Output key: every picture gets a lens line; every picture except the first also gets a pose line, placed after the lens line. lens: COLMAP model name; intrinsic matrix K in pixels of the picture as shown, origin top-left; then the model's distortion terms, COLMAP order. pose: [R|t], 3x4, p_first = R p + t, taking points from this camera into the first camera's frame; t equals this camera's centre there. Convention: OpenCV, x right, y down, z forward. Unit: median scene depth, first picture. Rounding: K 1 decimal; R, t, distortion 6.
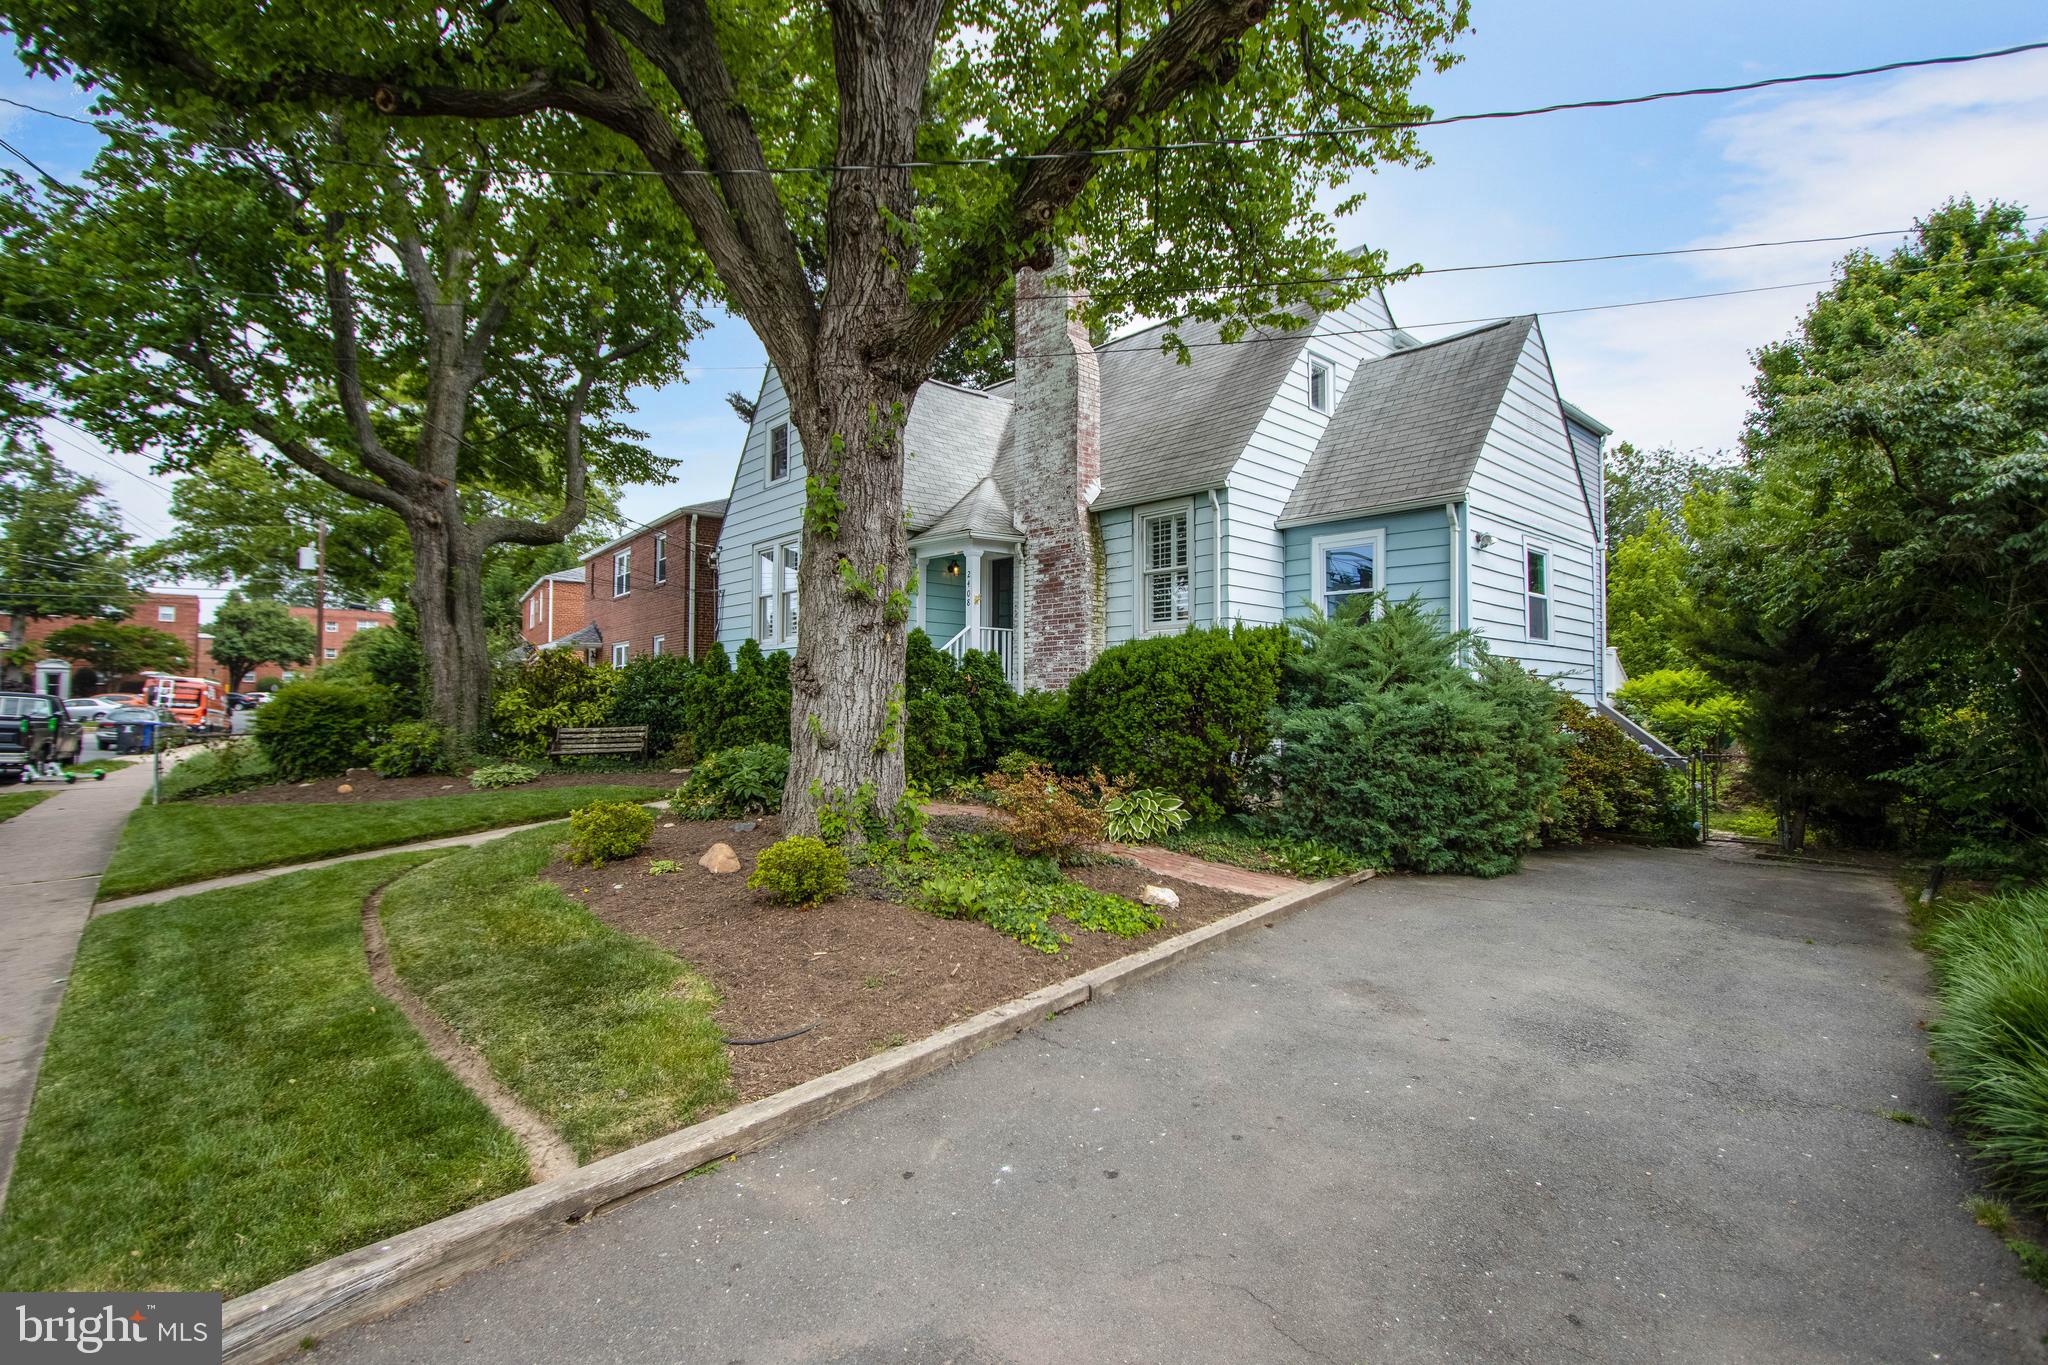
lens RADIAL K [[948.2, 0, 1022.7], [0, 948.2, 670.8], [0, 0, 1]] dist [-0.016345, 0.000830]
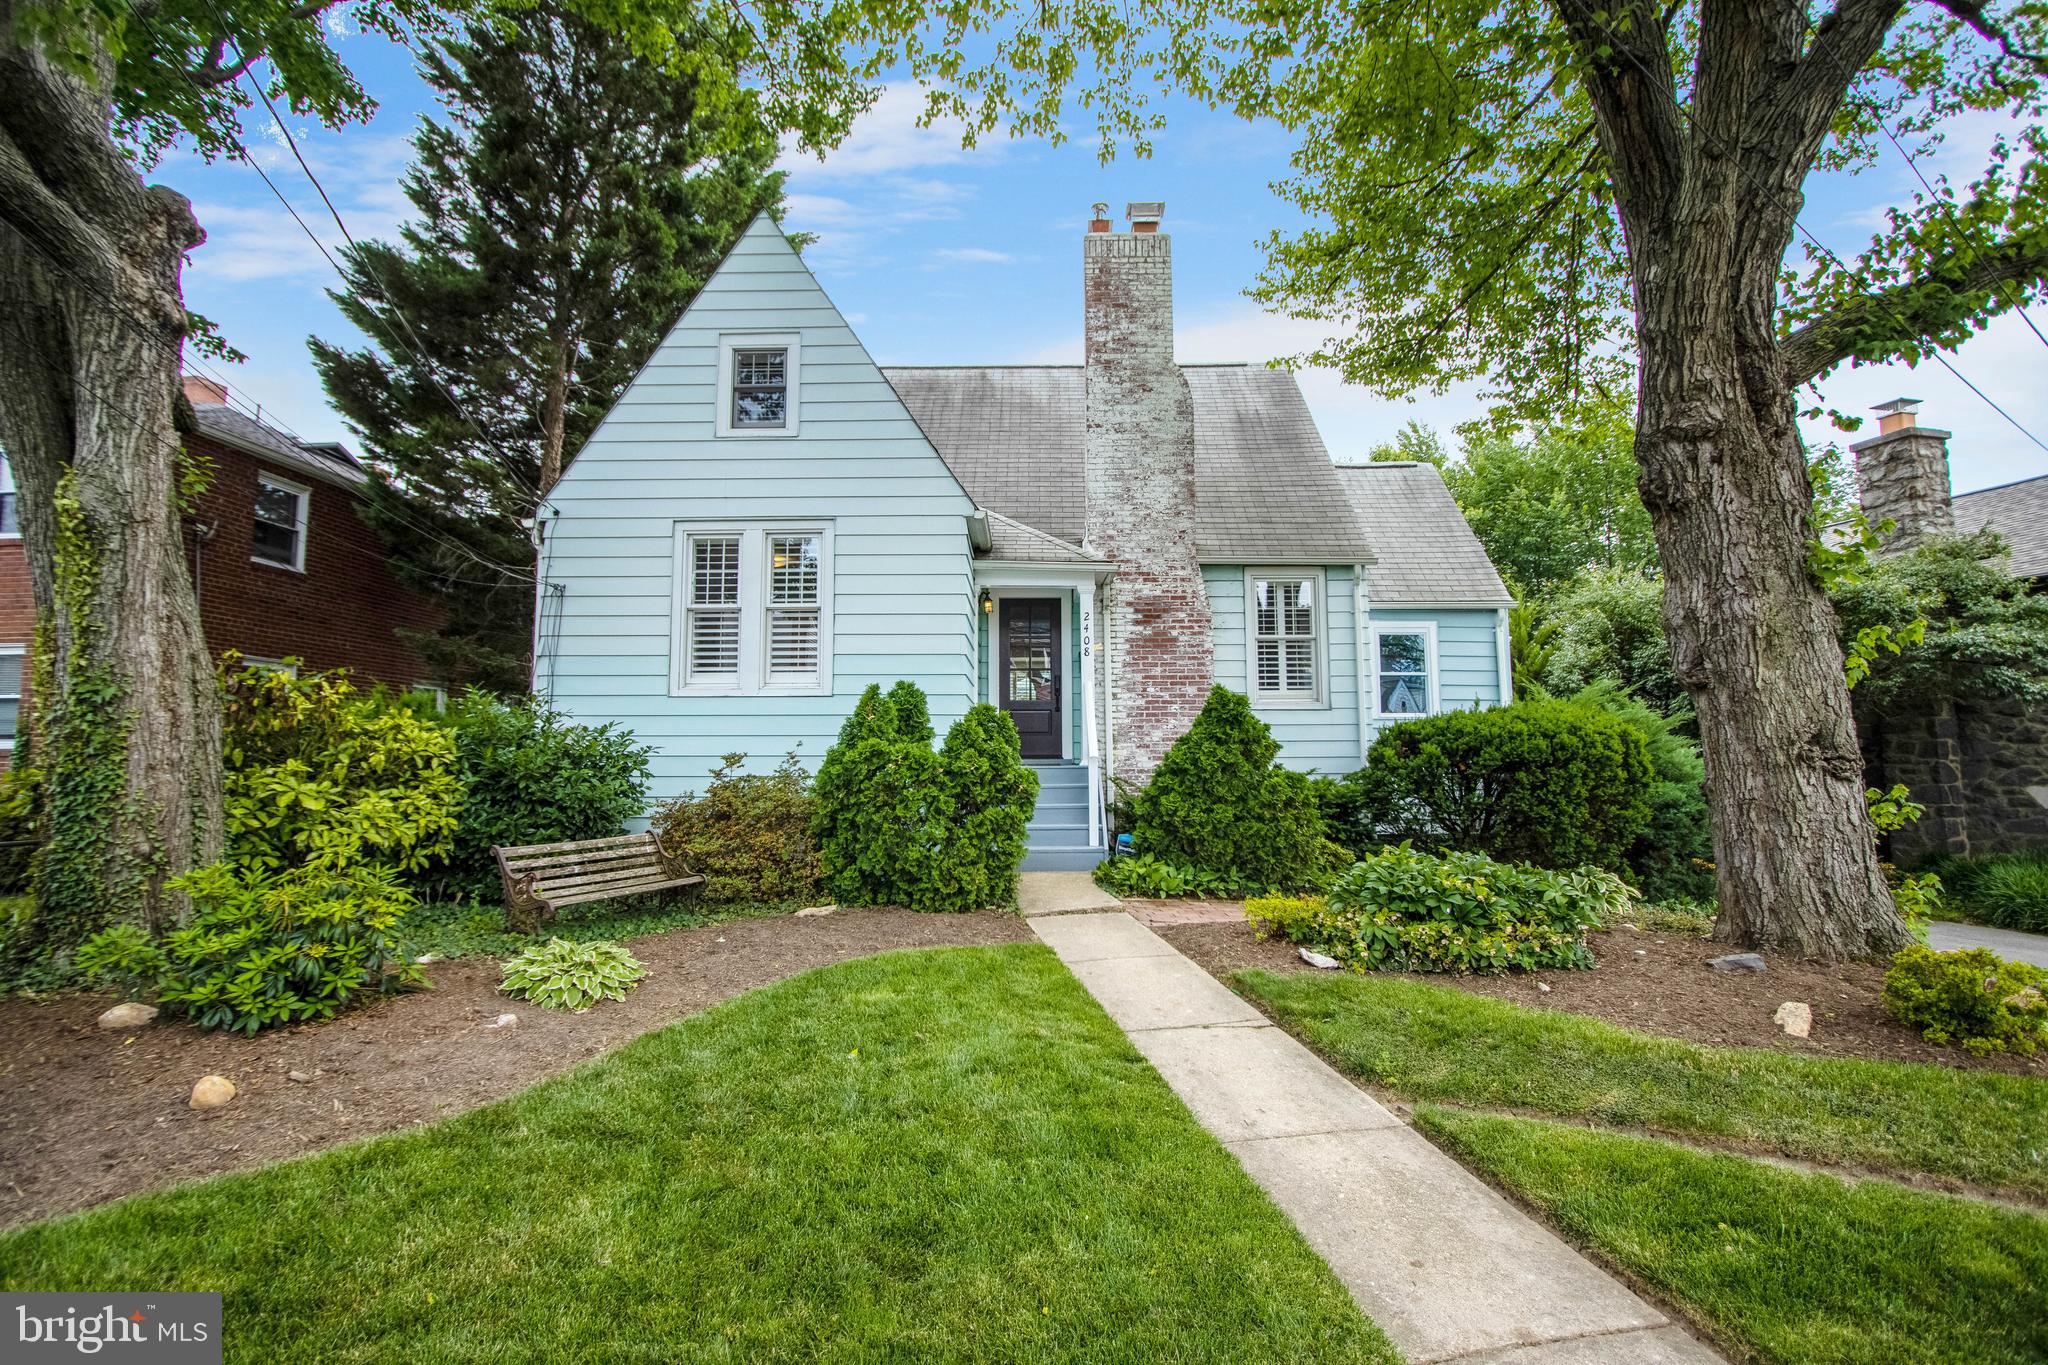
lens RADIAL K [[948.2, 0, 1022.7], [0, 948.2, 670.8], [0, 0, 1]] dist [-0.016345, 0.000830]
pose [[0.673591, 0.068519, 0.735922, -0.682590], [-0.019155, 0.996978, -0.075292, 0.004313], [-0.738856, 0.036620, 0.672867, 0.514669]]
